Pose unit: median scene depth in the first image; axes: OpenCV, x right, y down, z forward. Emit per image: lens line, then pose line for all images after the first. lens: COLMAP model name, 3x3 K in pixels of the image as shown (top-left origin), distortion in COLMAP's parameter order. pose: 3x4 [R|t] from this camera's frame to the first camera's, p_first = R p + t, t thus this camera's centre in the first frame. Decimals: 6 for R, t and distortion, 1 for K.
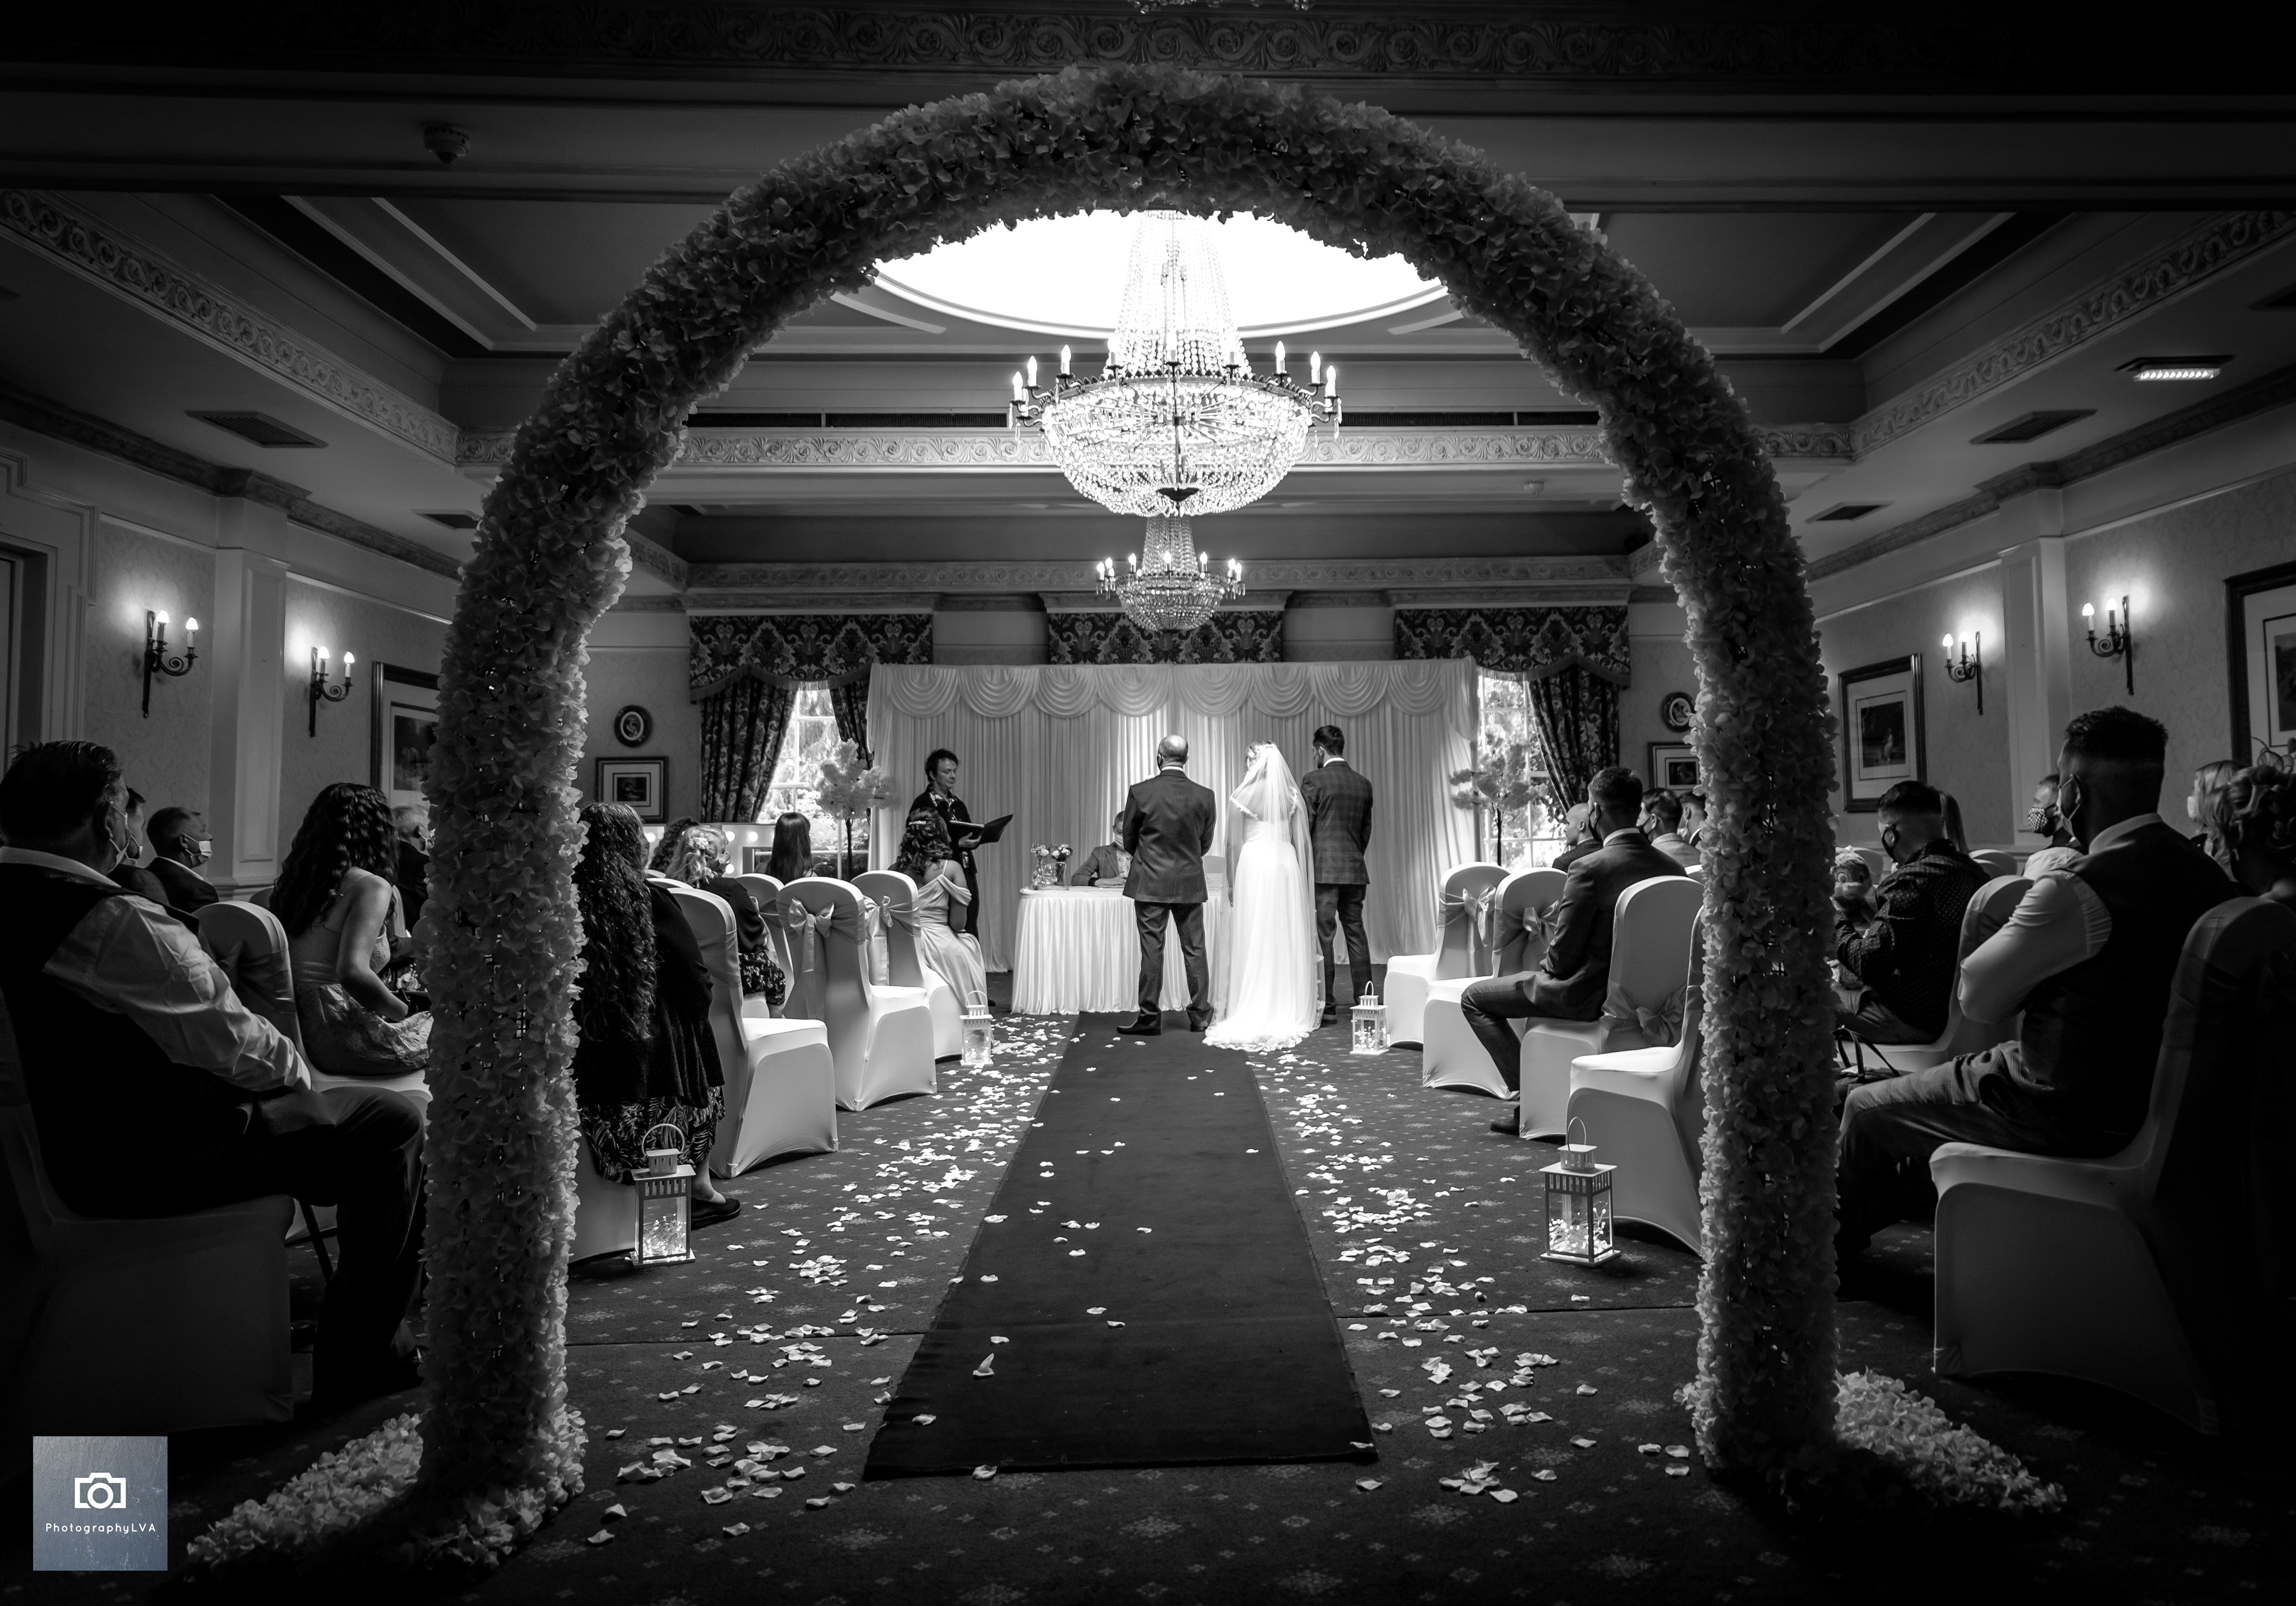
lens RADIAL K [[1732.8, 0, 1187.9], [0, 1732.8, 725.7], [0, 0, 1]] dist [0.000601, -0.005379]
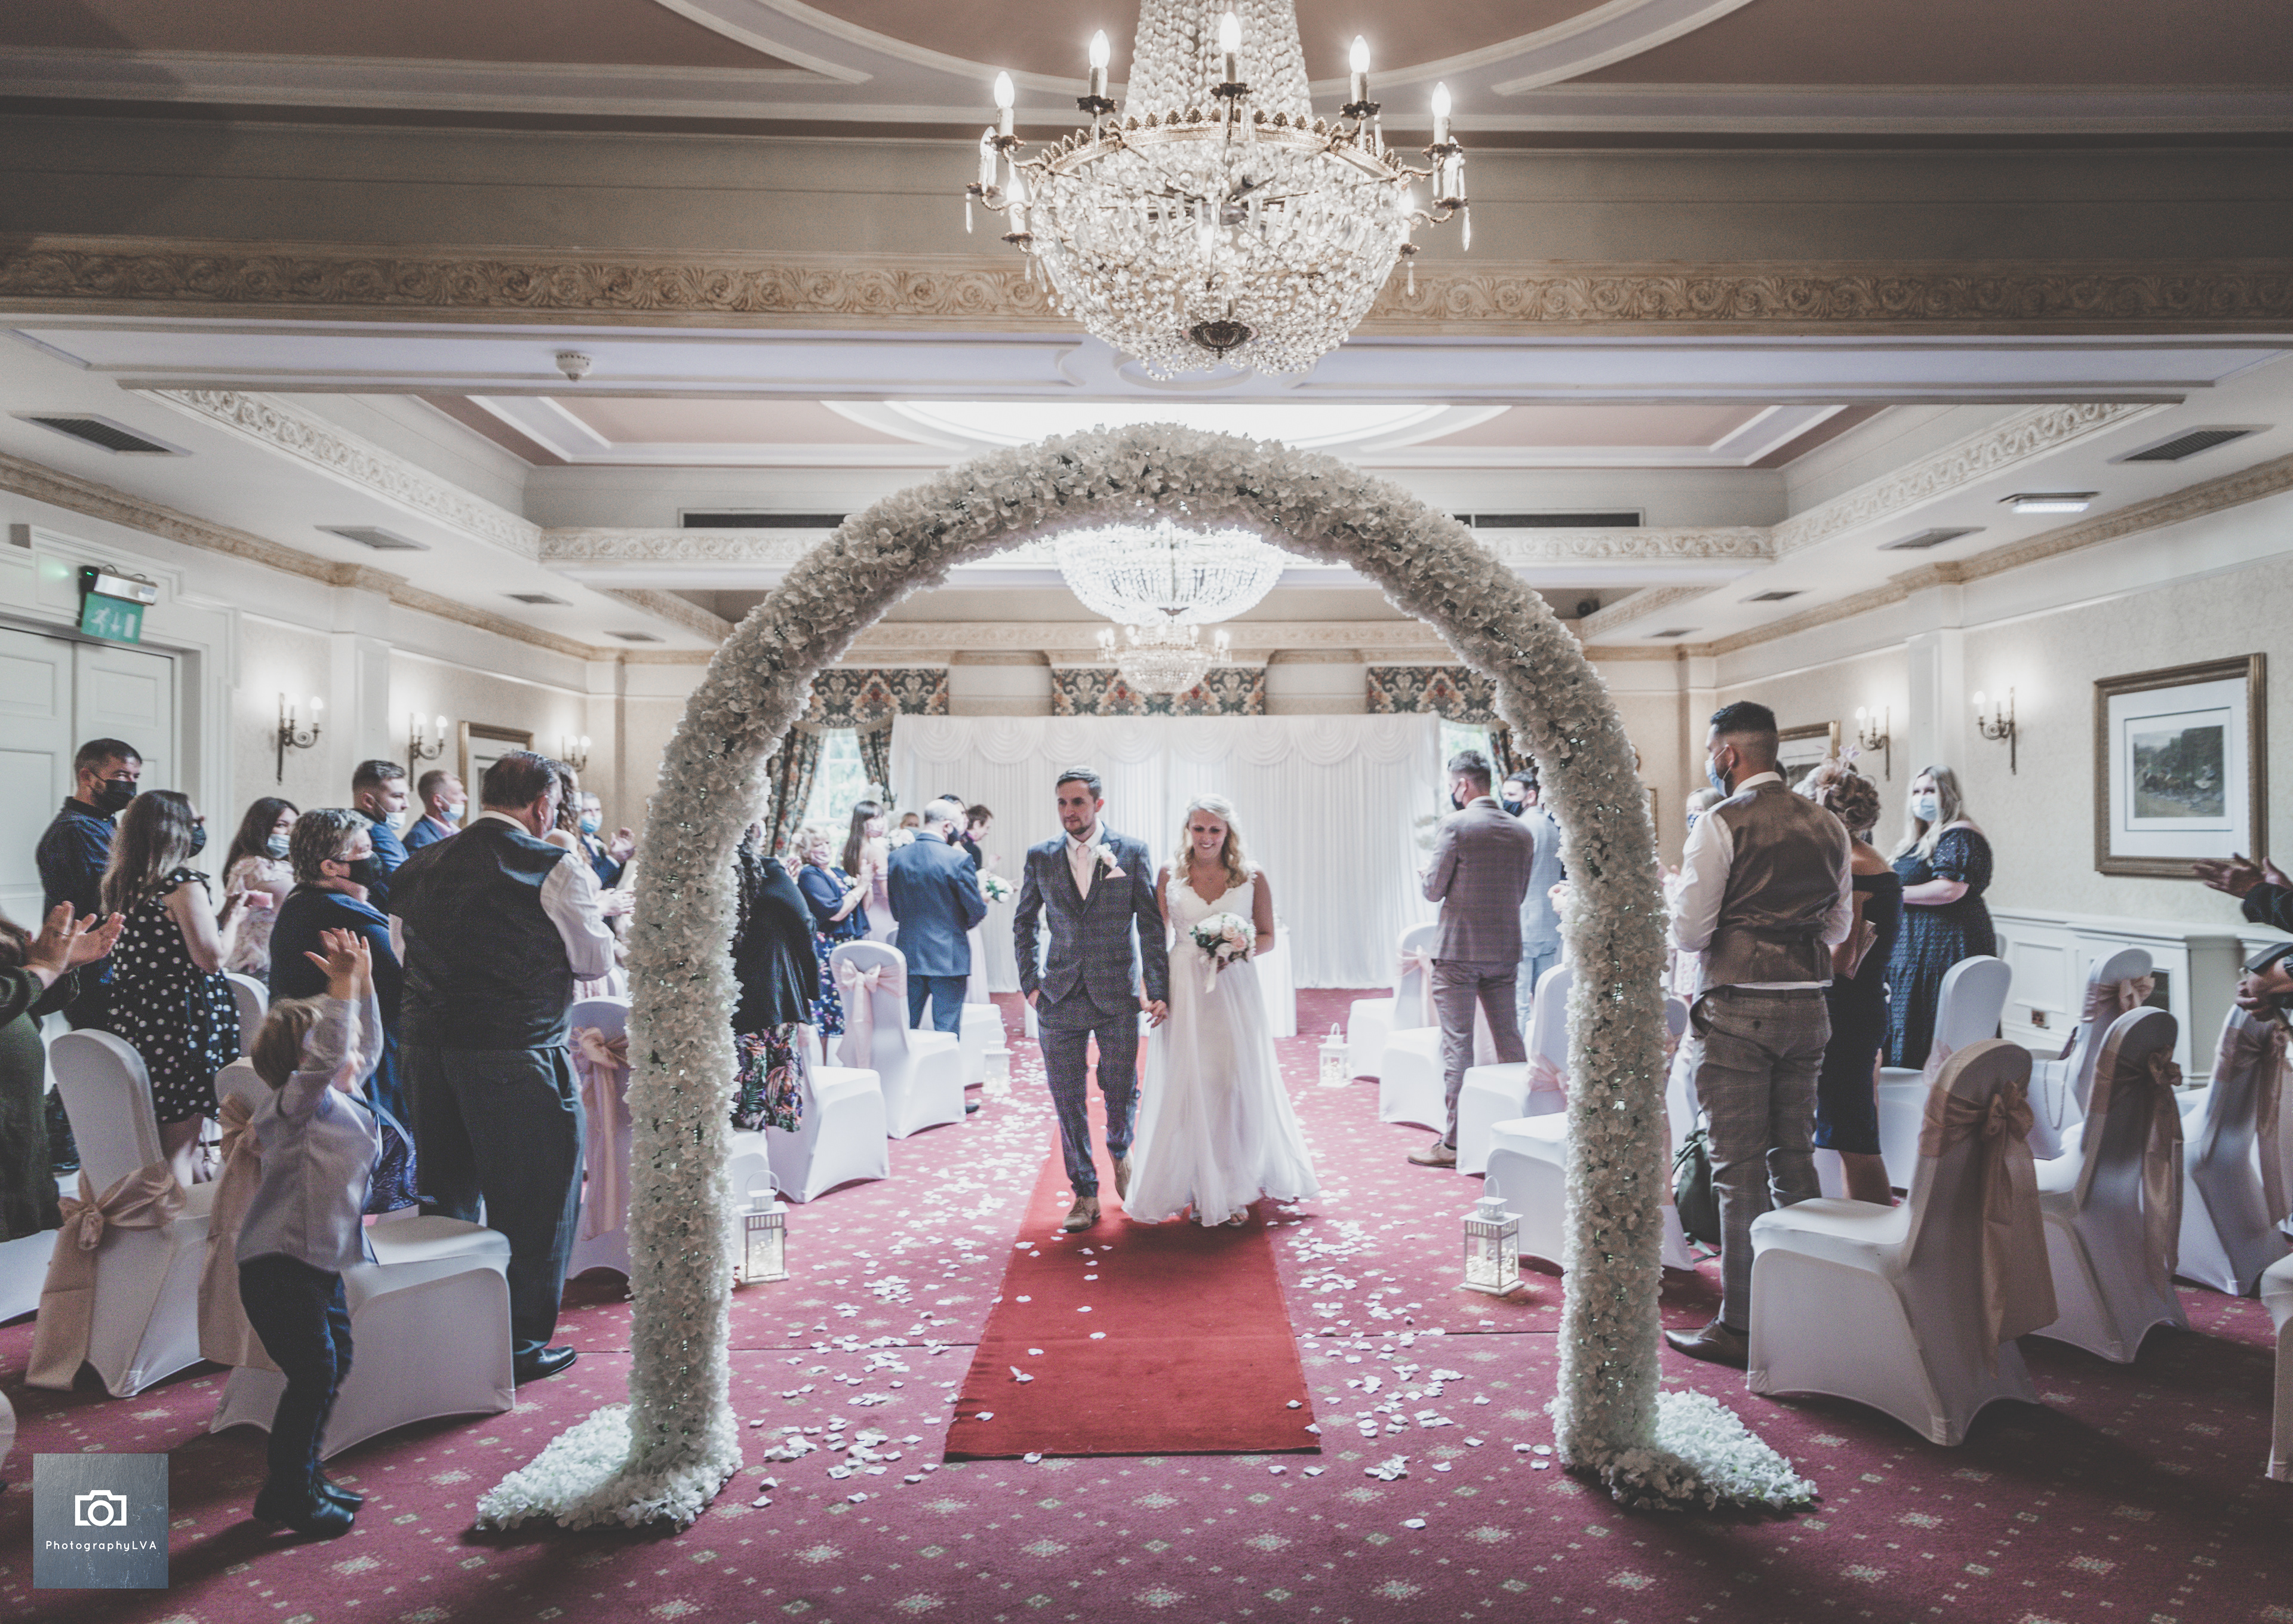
lens RADIAL K [[1644.7, 0, 1140.5], [0, 1644.7, 809.7], [0, 0, 1]] dist [-0.000989, -0.003251]
pose [[0.999747, 0.006521, -0.021547, -0.007677], [-0.005420, 0.998698, 0.050731, -0.149744], [0.021850, -0.050601, 0.998480, -0.274581]]
